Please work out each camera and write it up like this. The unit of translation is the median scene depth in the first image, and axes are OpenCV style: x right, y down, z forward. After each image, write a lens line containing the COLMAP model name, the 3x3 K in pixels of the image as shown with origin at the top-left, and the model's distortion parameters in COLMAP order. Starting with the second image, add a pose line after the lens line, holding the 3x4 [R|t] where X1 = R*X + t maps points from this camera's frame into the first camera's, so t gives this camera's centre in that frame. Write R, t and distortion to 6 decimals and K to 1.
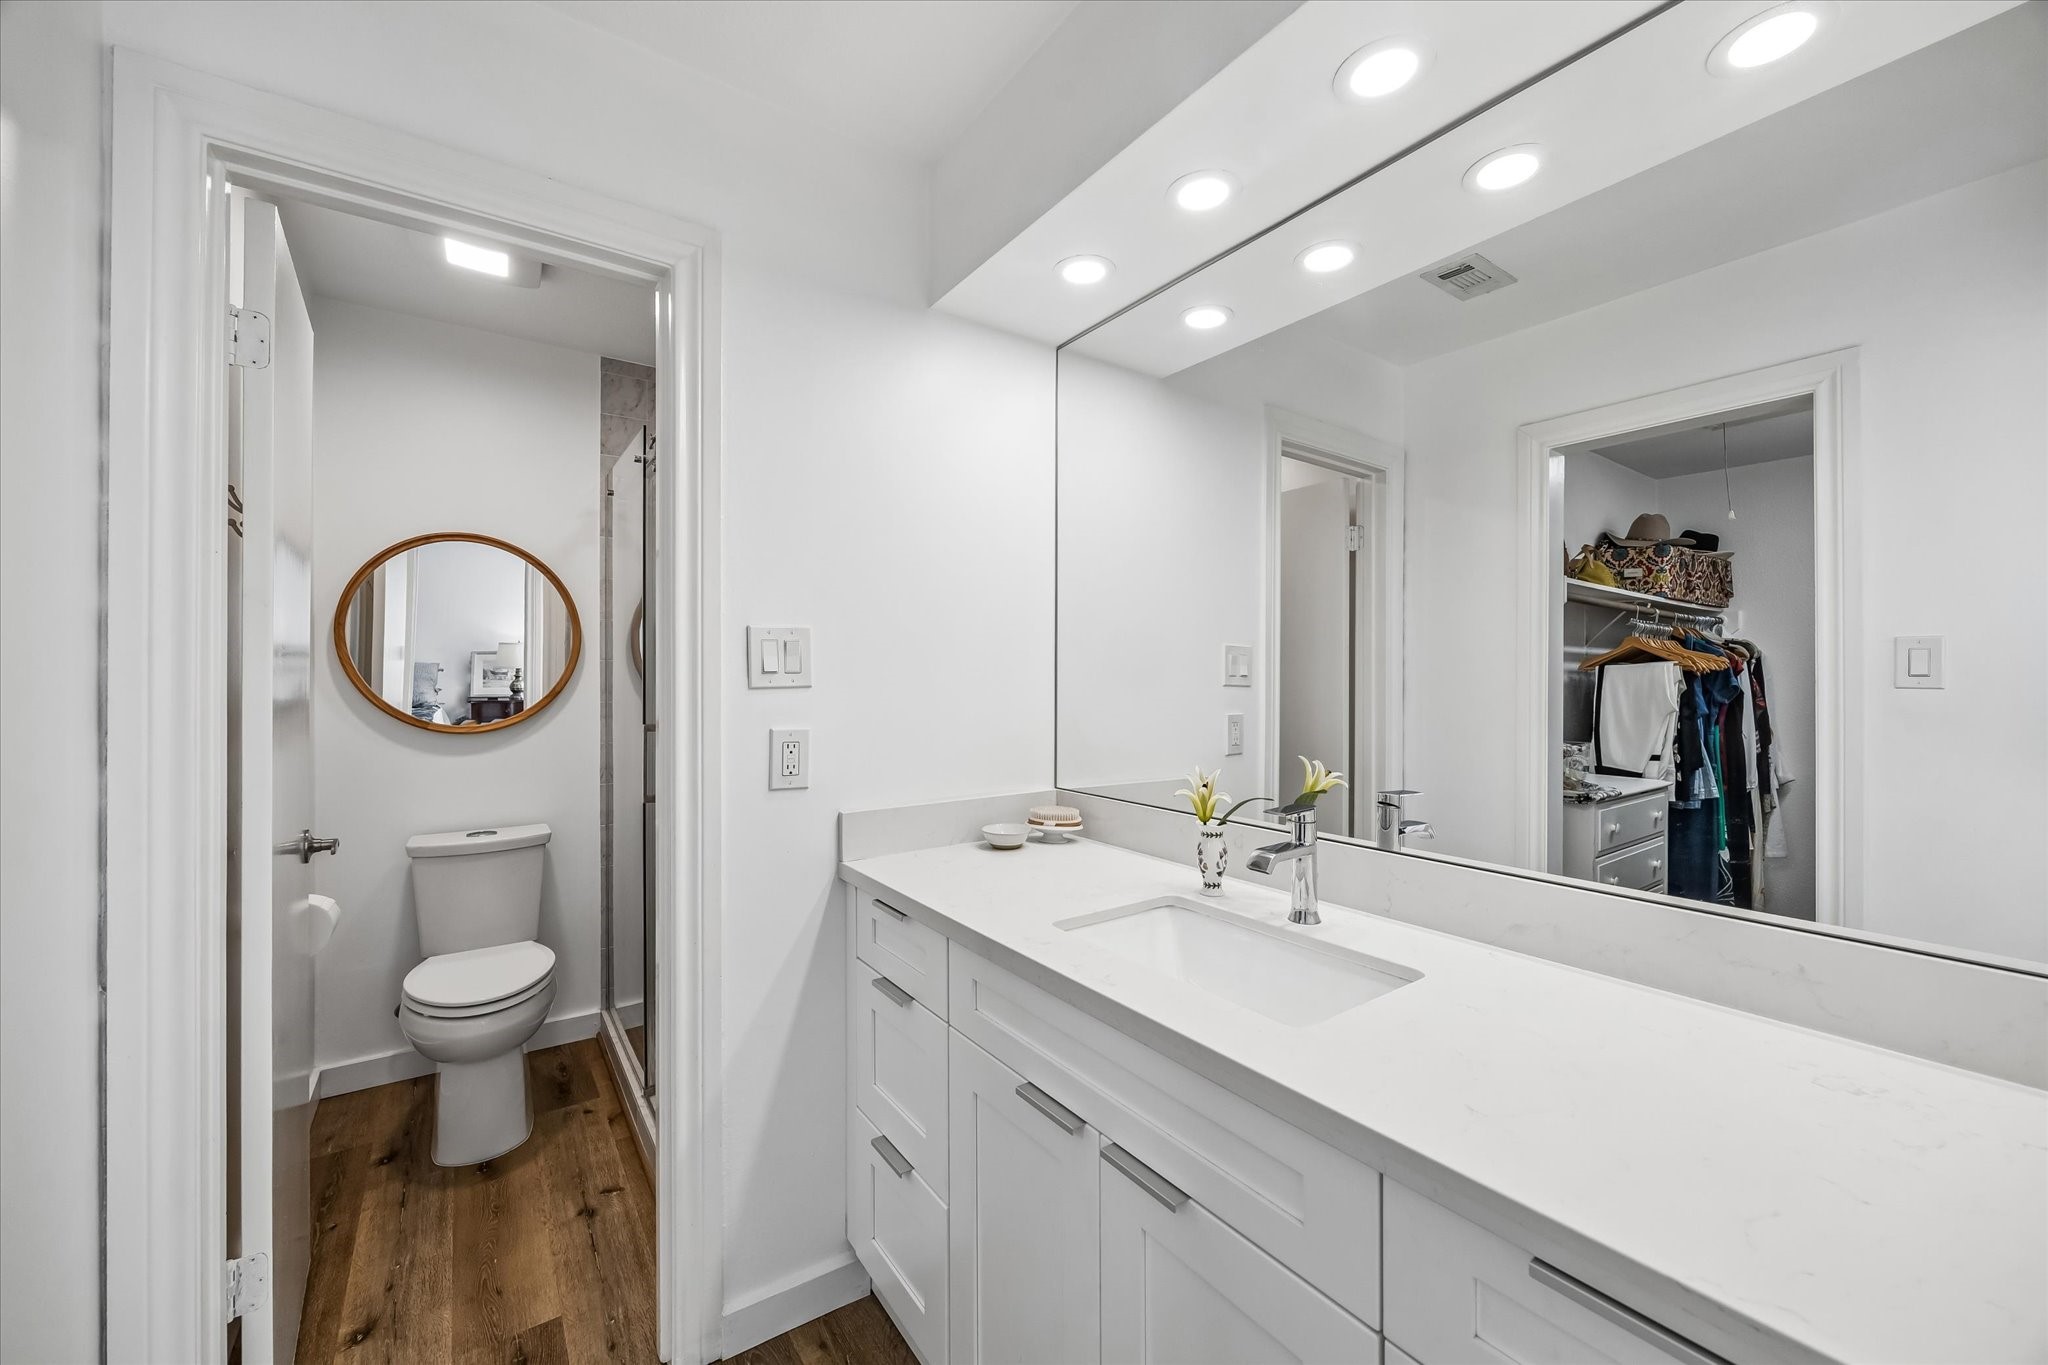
lens RADIAL K [[785.9, 0, 1017.4], [0, 785.9, 680.4], [0, 0, 1]] dist [0.001129, 0.000108]
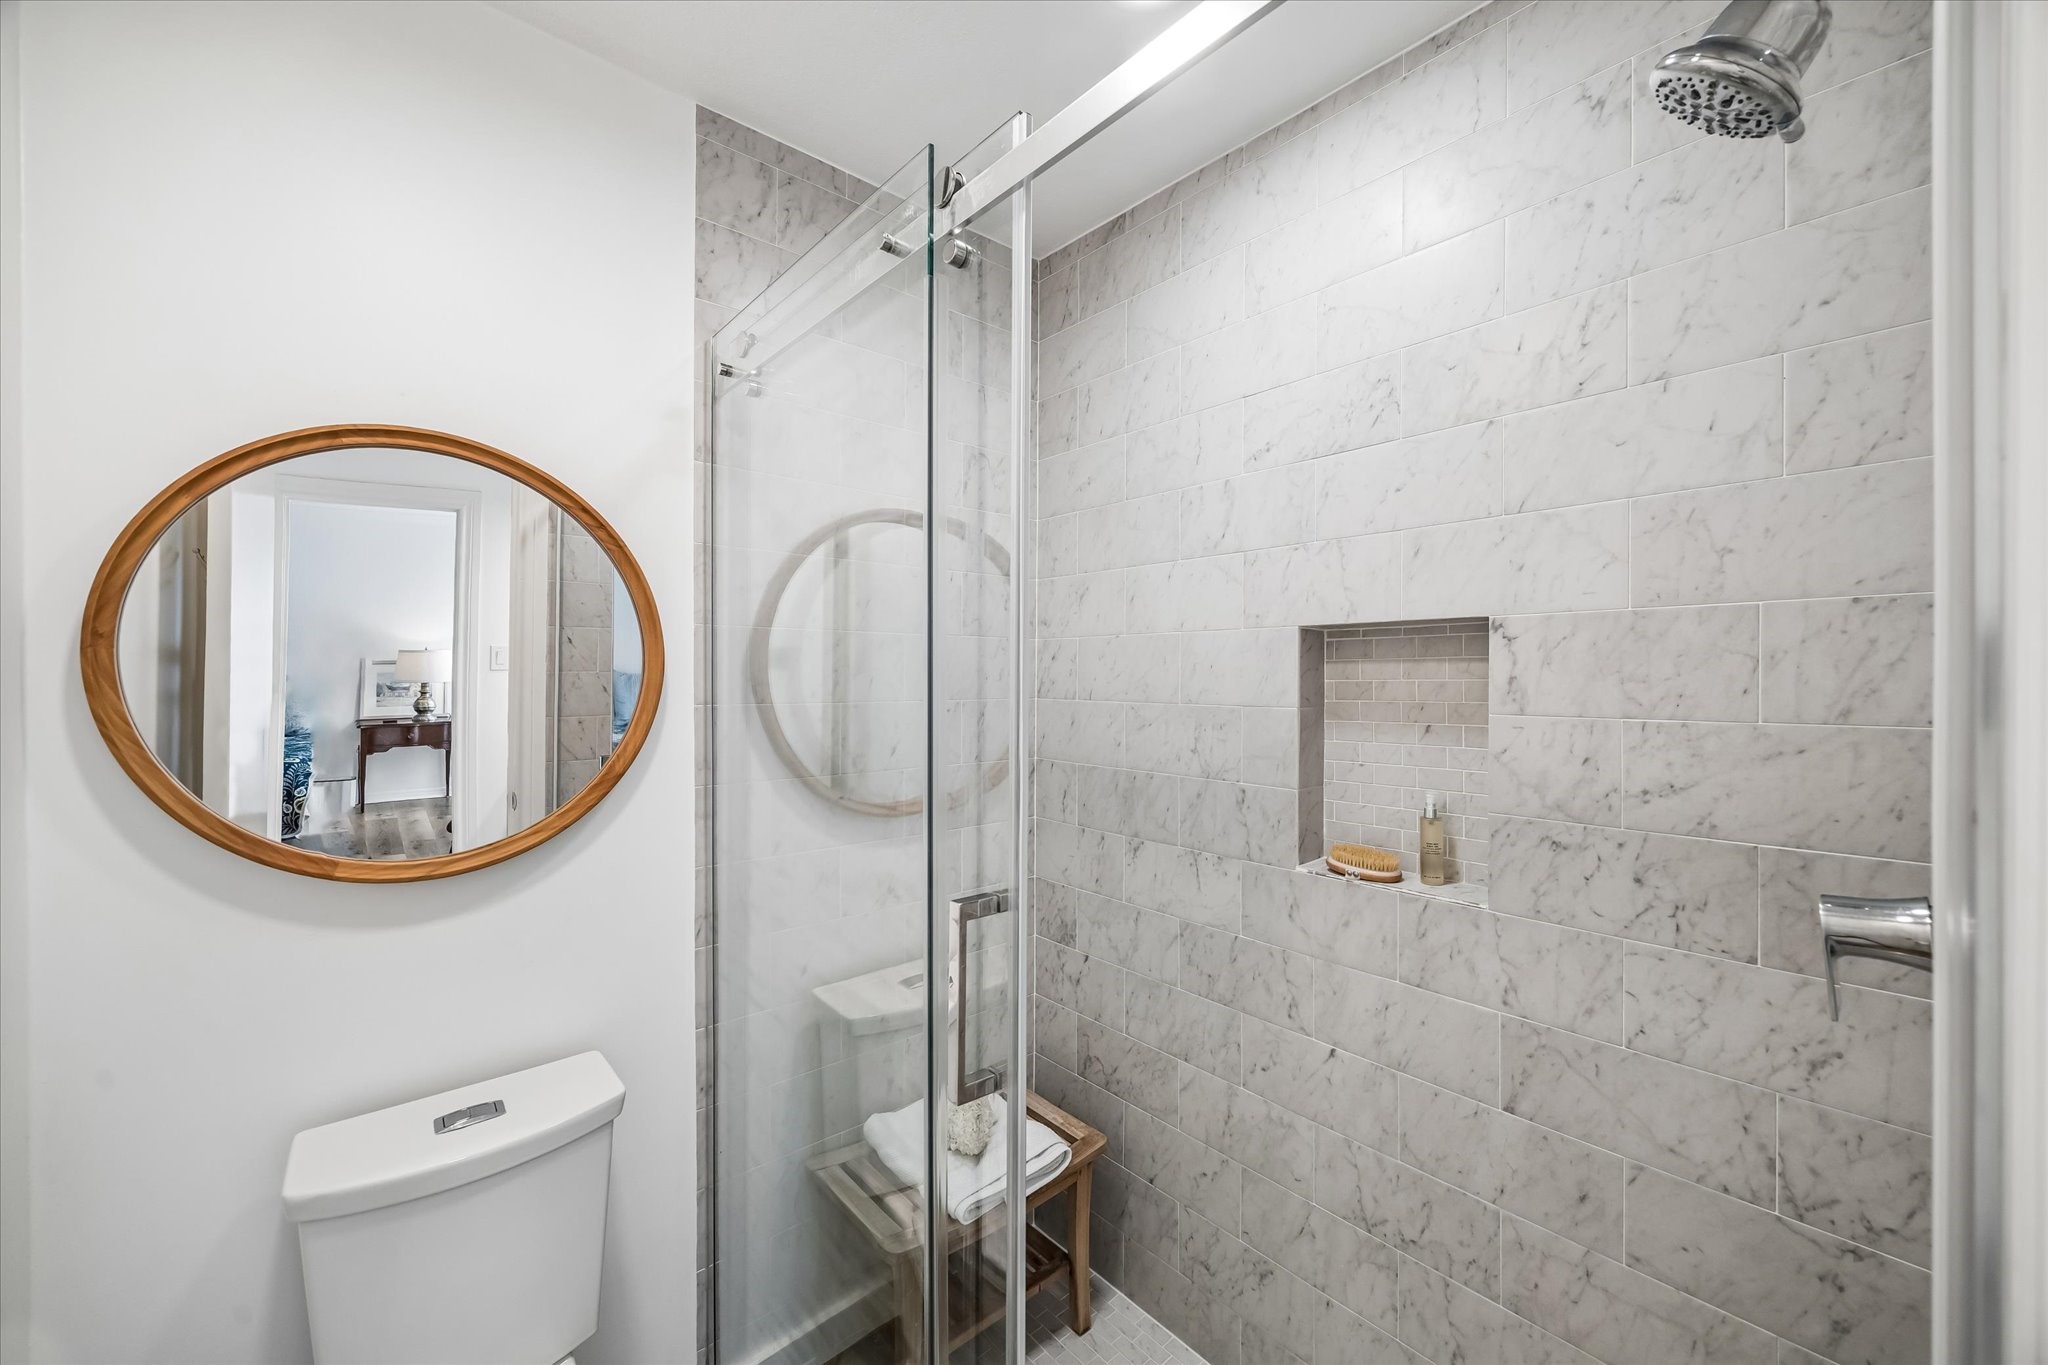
lens RADIAL K [[785.9, 0, 1032.5], [0, 785.9, 673.9], [0, 0, 1]] dist [0.001129, 0.000108]
pose [[0.993637, -0.007836, 0.112356, -0.371508], [0.008458, 0.999951, -0.005058, -0.041676], [-0.112310, 0.005976, 0.993655, 0.472190]]
